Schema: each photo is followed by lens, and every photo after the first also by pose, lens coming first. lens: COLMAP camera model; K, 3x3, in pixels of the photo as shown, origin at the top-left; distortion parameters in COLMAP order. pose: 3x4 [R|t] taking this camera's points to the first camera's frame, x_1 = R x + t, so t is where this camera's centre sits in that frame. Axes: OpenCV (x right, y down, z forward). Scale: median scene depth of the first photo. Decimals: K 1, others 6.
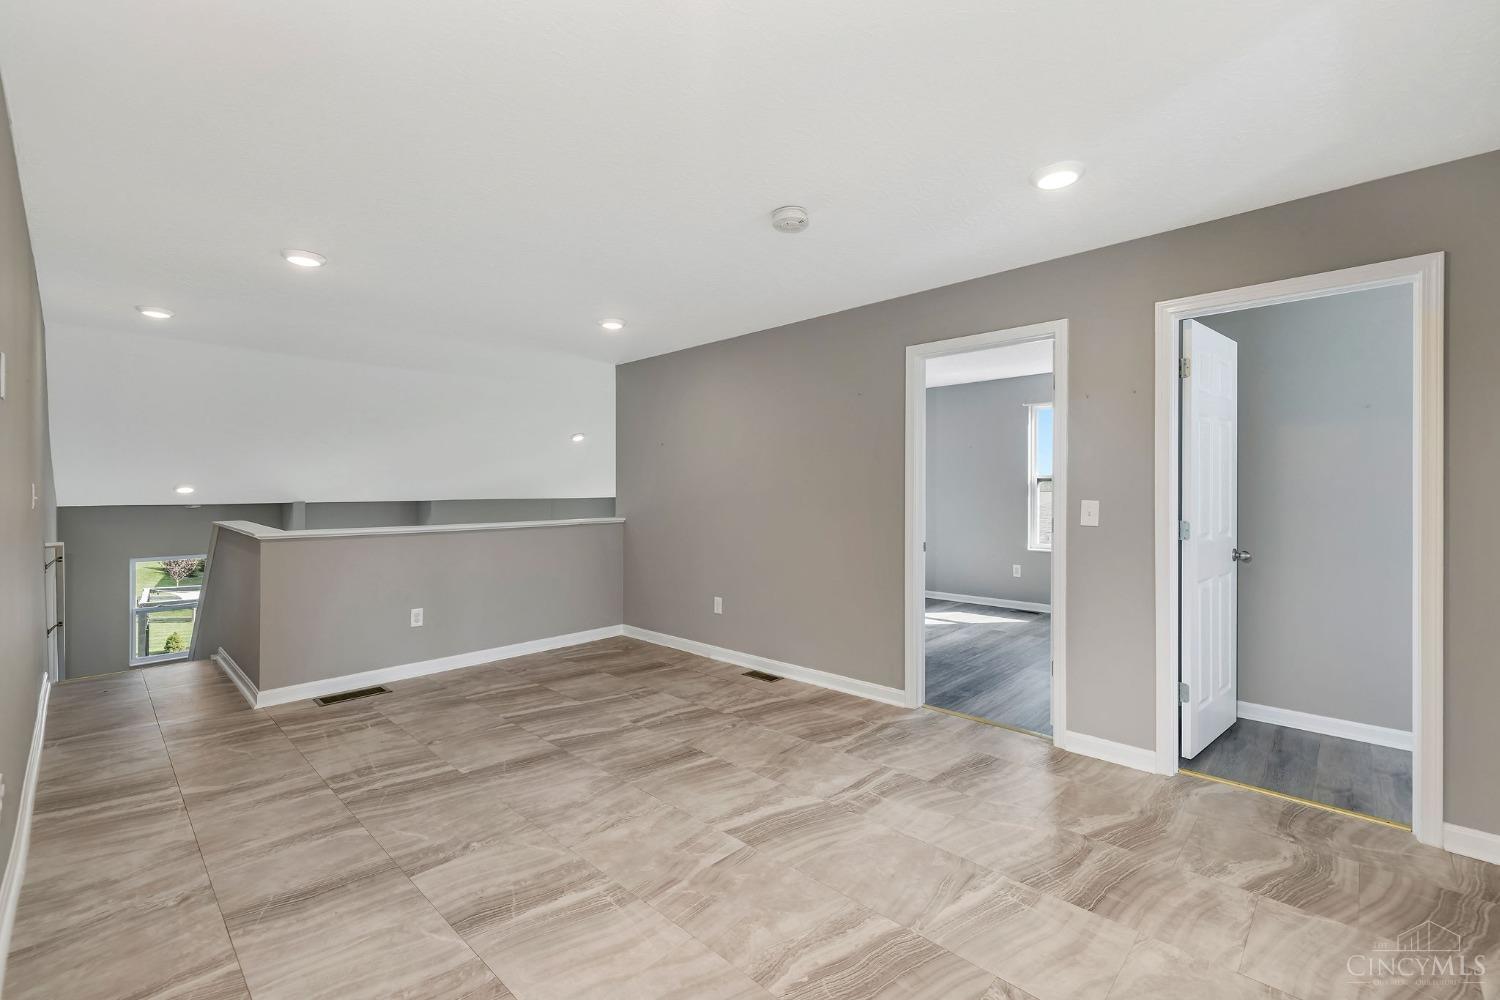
lens RADIAL K [[644.1, 0, 739.3], [0, 644.1, 485.9], [0, 0, 1]] dist [-0.000817, 0.000248]
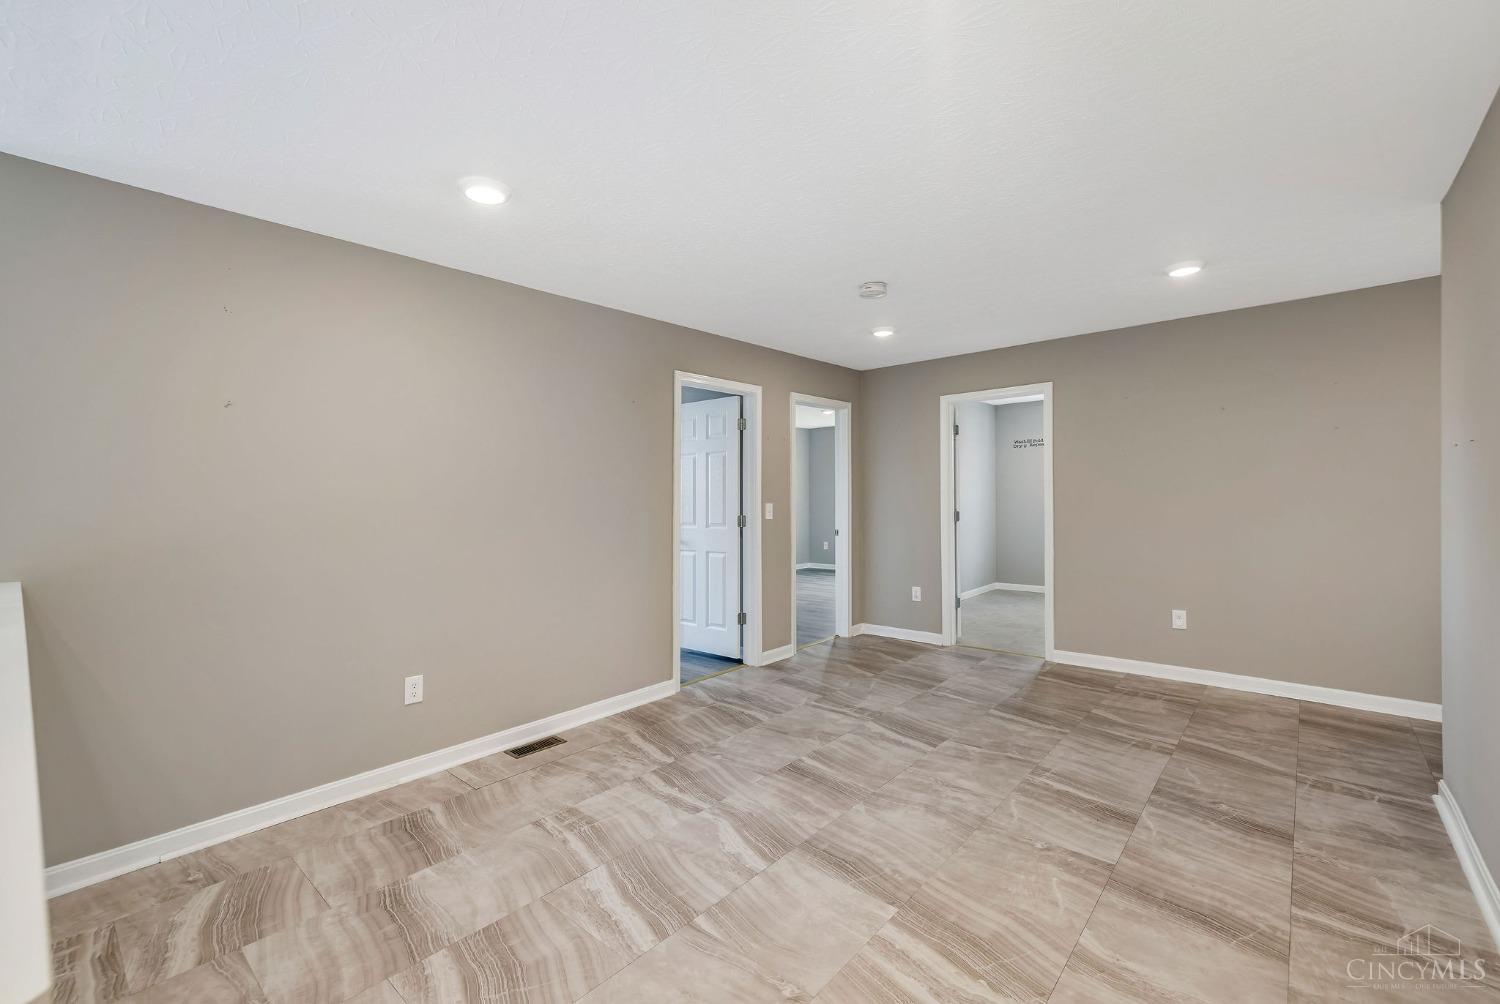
lens RADIAL K [[644.1, 0, 739.3], [0, 644.1, 487.9], [0, 0, 1]] dist [-0.000817, 0.000248]
pose [[-0.051736, 0.019050, 0.998479, -1.071960], [0.005968, 0.999806, -0.018766, 0.010382], [-0.998643, 0.004988, -0.051840, 1.159710]]
